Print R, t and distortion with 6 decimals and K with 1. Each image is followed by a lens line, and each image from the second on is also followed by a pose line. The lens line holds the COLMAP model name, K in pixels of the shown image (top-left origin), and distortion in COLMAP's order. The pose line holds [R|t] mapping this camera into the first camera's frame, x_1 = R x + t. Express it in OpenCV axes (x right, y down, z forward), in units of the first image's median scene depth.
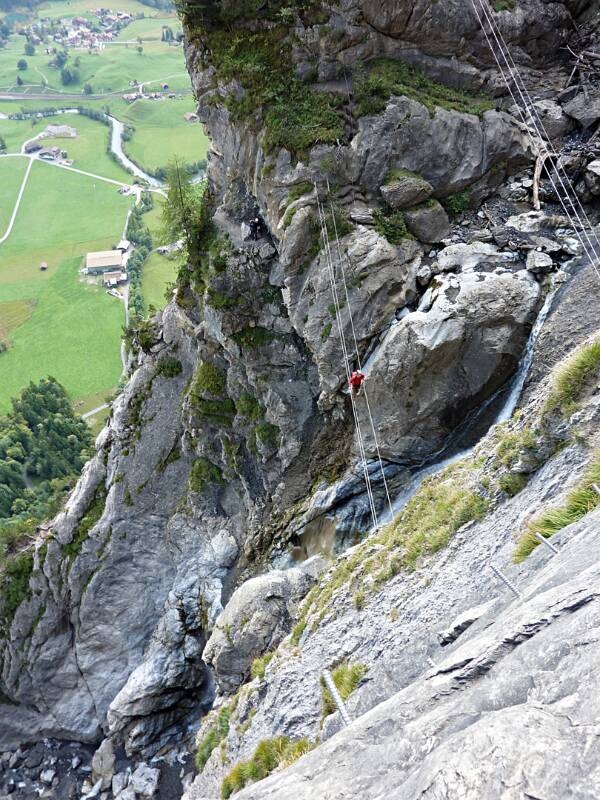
lens RADIAL K [[608.6, 0, 300.0], [0, 608.6, 400.0], [0, 0, 1]] dist [-0.011421, -0.033774]
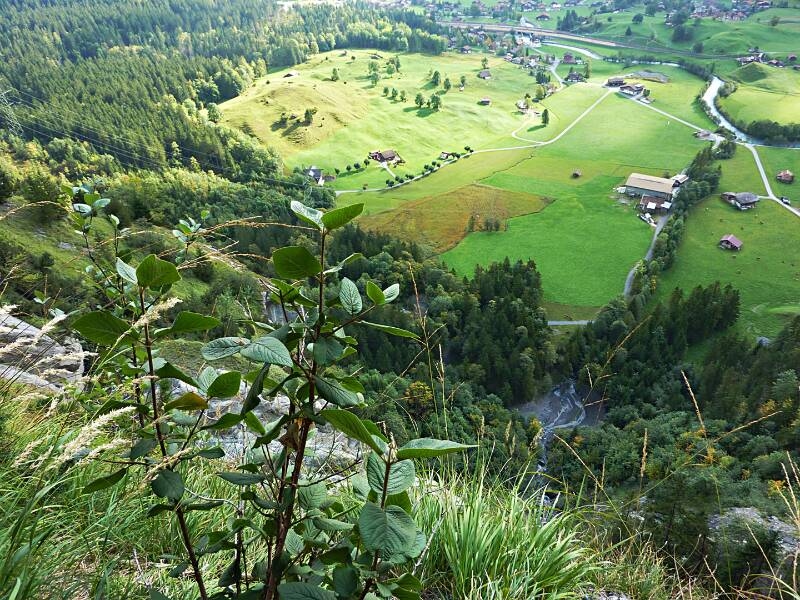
lens RADIAL K [[610.0, 0, 400.0], [0, 610.0, 300.0], [0, 0, 1]] dist [-0.027261, -0.004910]
pose [[0.744885, 0.347348, -0.569646, -0.793864], [-0.451514, 0.891020, -0.047103, 1.211952], [0.491204, 0.292289, 0.820539, 3.045956]]
